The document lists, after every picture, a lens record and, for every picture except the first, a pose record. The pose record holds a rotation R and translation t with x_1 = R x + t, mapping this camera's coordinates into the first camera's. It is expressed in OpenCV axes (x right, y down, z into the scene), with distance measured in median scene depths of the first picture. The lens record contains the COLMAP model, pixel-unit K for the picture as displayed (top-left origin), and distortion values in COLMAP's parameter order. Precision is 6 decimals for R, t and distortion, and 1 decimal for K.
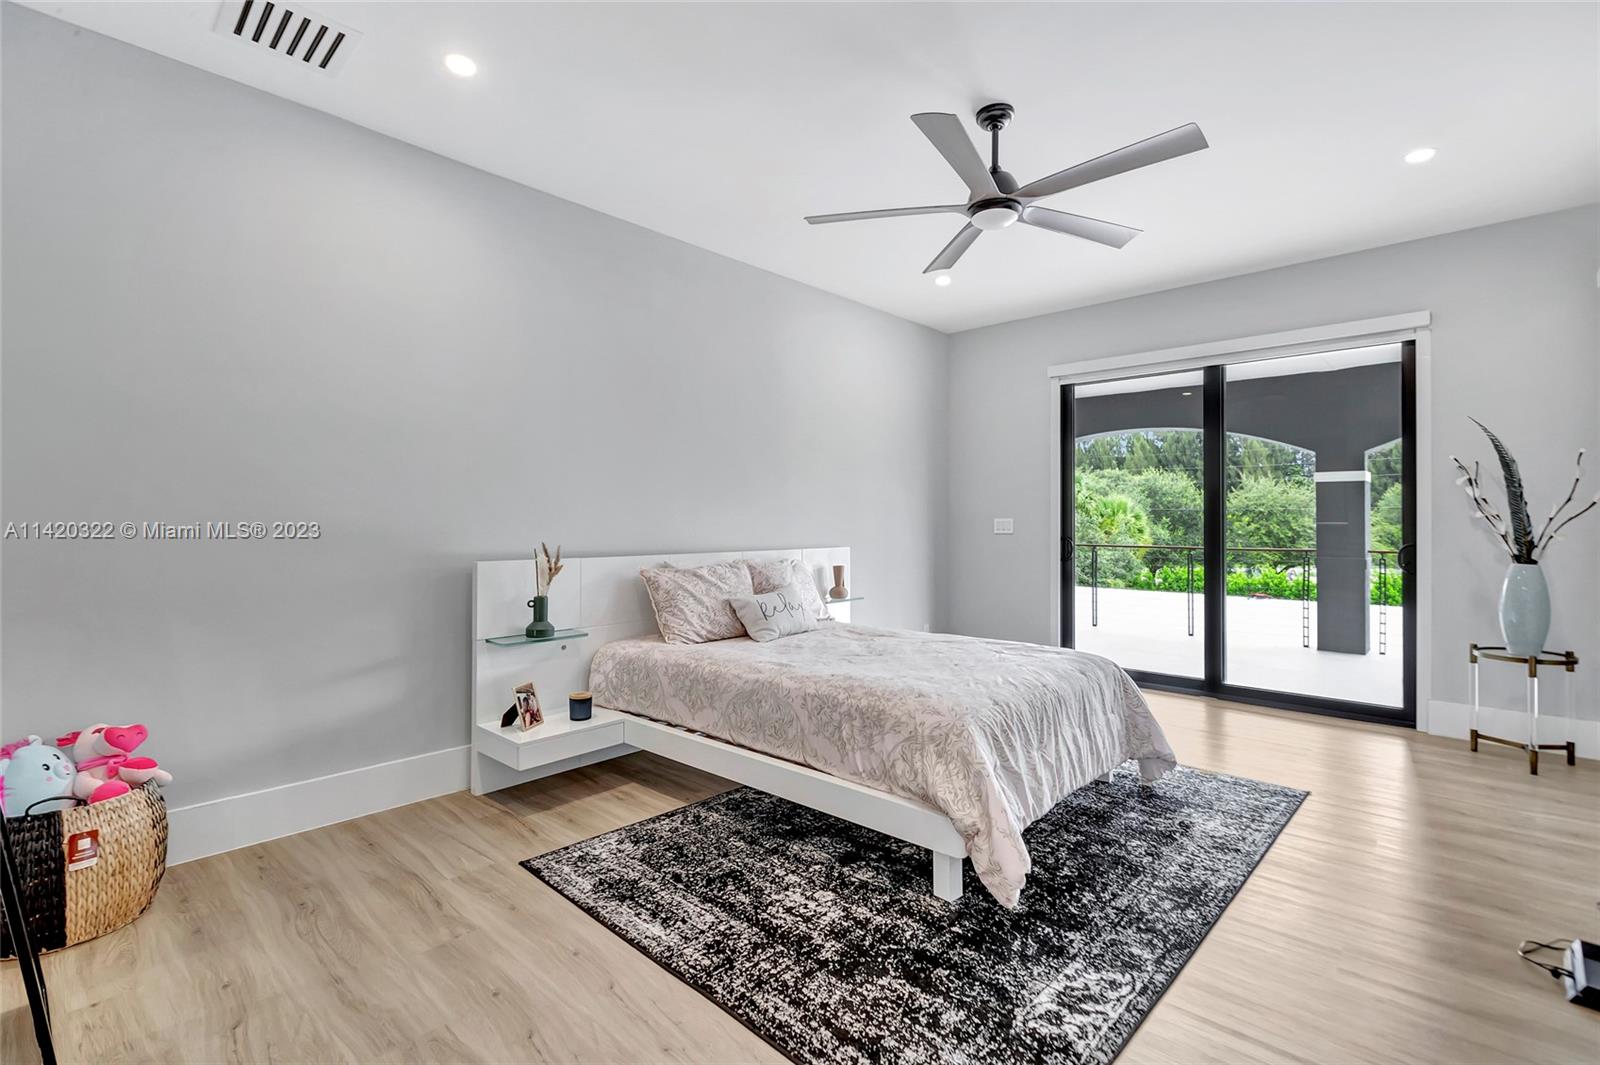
lens RADIAL K [[725.6, 0, 804.4], [0, 725.6, 539.1], [0, 0, 1]] dist [0.003294, -0.000371]
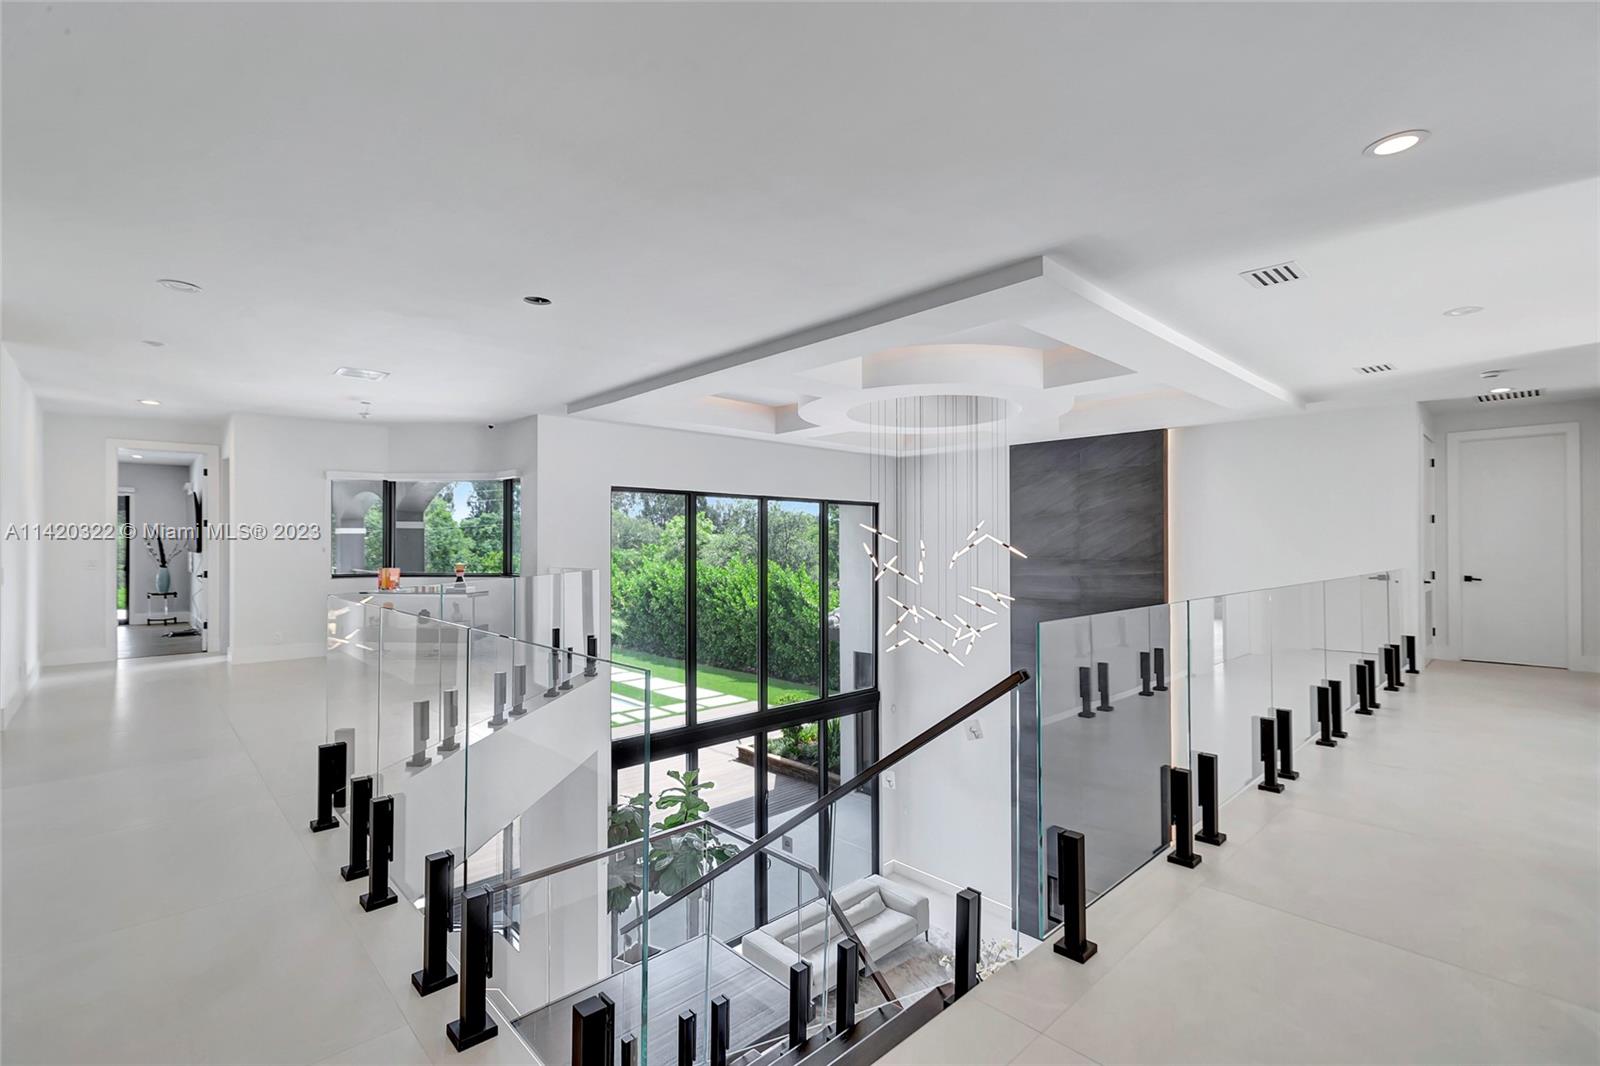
lens RADIAL K [[725.6, 0, 804.4], [0, 725.6, 539.6], [0, 0, 1]] dist [0.003294, -0.000371]
pose [[0.061202, 0.014101, 0.998026, -2.432303], [0.012050, 0.999817, -0.014865, -0.011834], [-0.998053, 0.012936, 0.061021, -2.409288]]
